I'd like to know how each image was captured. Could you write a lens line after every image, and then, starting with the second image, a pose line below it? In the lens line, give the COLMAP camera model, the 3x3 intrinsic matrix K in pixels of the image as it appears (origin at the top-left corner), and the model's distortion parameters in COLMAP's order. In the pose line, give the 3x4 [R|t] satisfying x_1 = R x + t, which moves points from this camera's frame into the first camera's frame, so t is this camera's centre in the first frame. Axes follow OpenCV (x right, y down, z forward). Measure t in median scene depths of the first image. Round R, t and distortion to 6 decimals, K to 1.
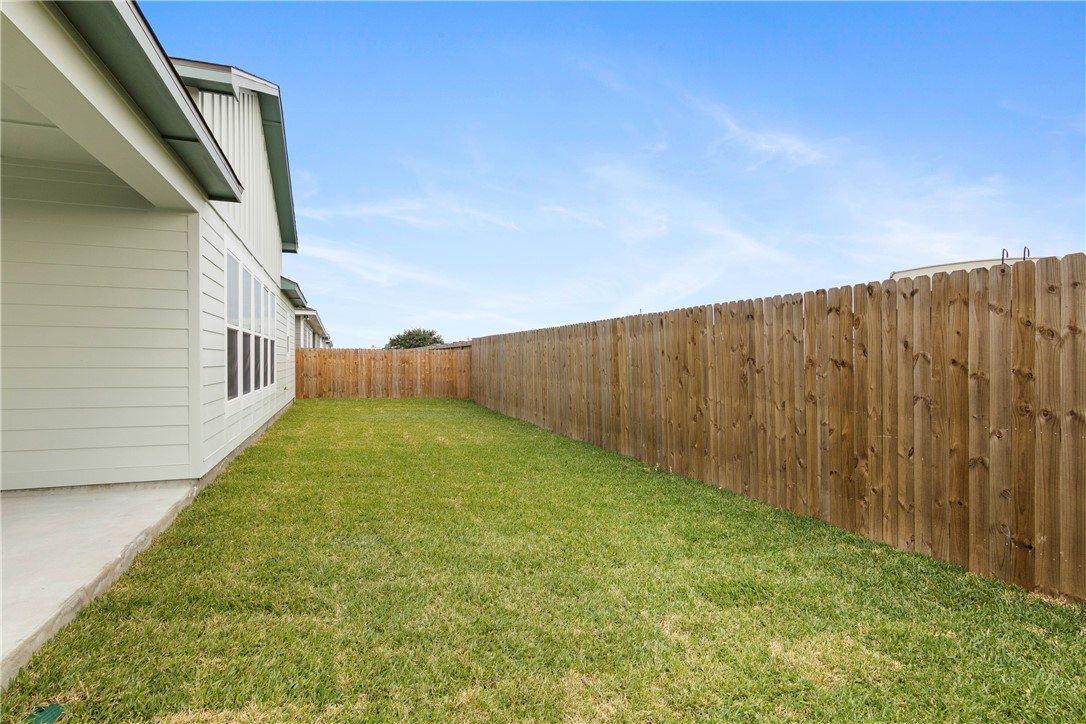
lens RADIAL K [[552.2, 0, 550.2], [0, 552.2, 359.4], [0, 0, 1]] dist [-0.009749, 0.002232]
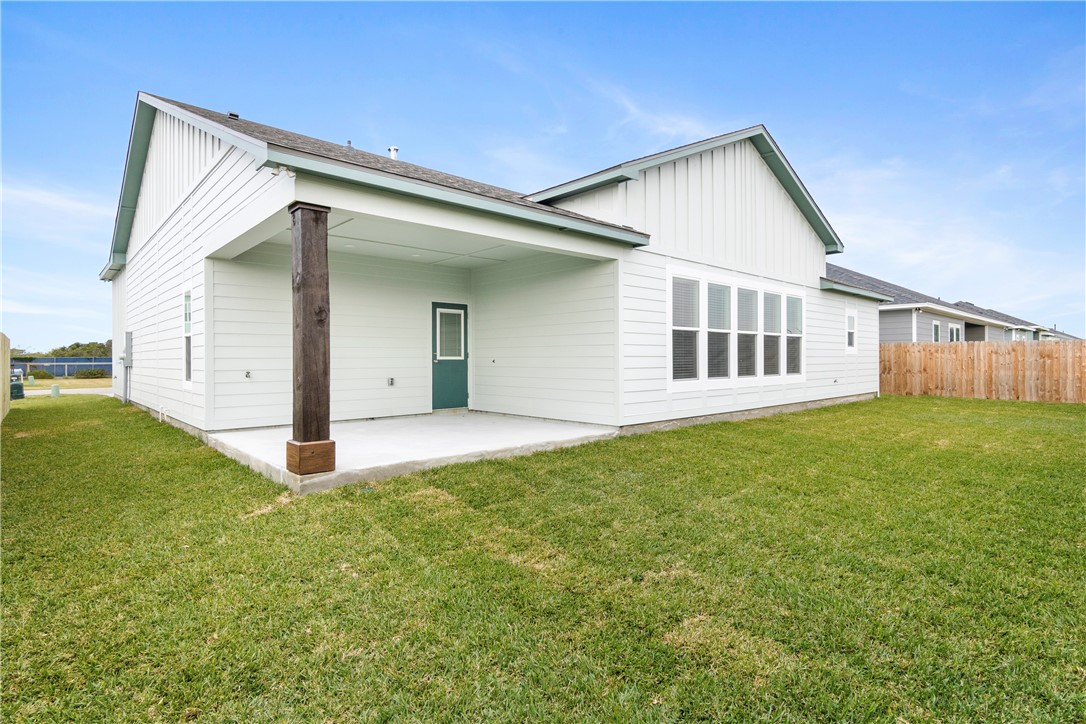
lens RADIAL K [[552.2, 0, 538.7], [0, 552.2, 359.3], [0, 0, 1]] dist [-0.009749, 0.002232]
pose [[0.349113, -0.005403, -0.937065, 0.223752], [0.006829, 0.999971, -0.003221, 0.006820], [0.937056, -0.005275, 0.349140, 0.064066]]
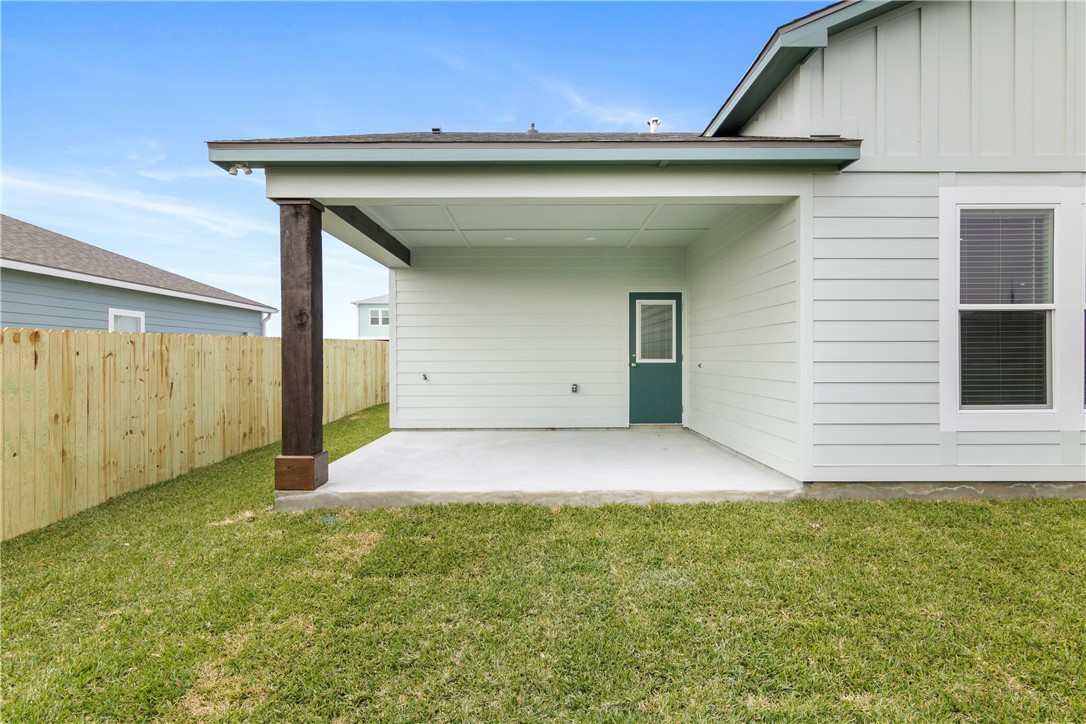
lens RADIAL K [[552.2, 0, 543.1], [0, 552.2, 362.0], [0, 0, 1]] dist [-0.009749, 0.002232]
pose [[-0.373621, 0.003622, -0.927574, 0.111299], [0.002232, 0.999993, 0.003006, 0.002219], [0.927579, -0.000947, -0.373627, 0.271503]]
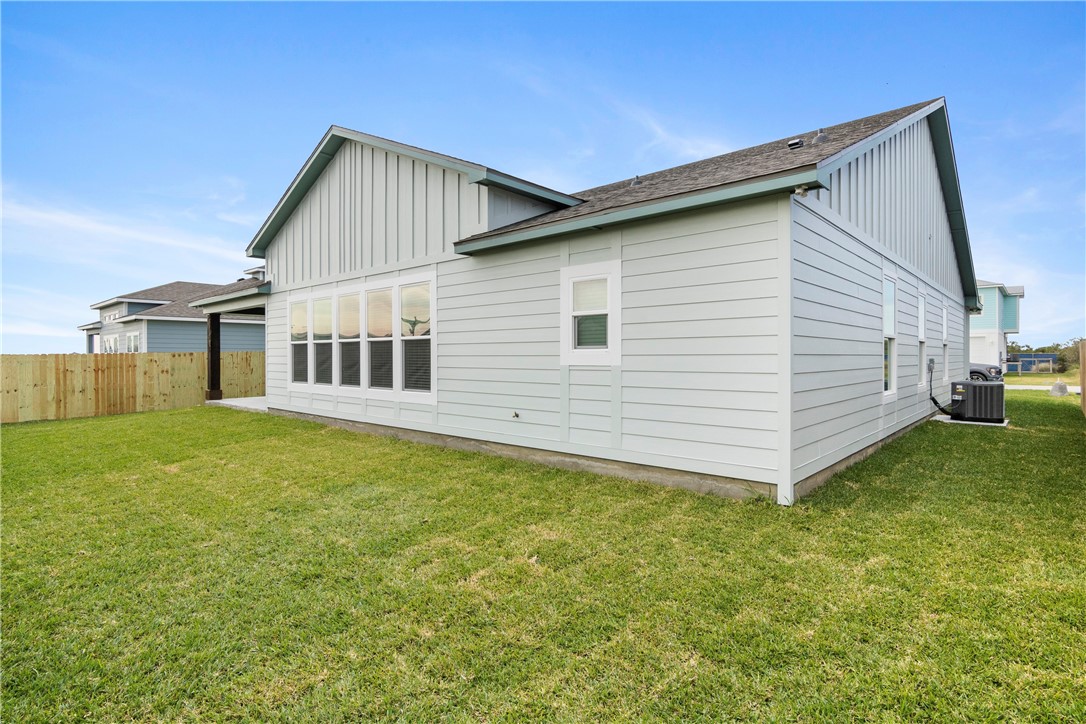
lens RADIAL K [[552.2, 0, 544.4], [0, 552.2, 359.0], [0, 0, 1]] dist [-0.009749, 0.002232]
pose [[-0.899090, -0.004787, -0.437738, -0.187522], [-0.004681, 0.999988, -0.001323, -0.003531], [0.437739, 0.000860, -0.899102, 1.094428]]
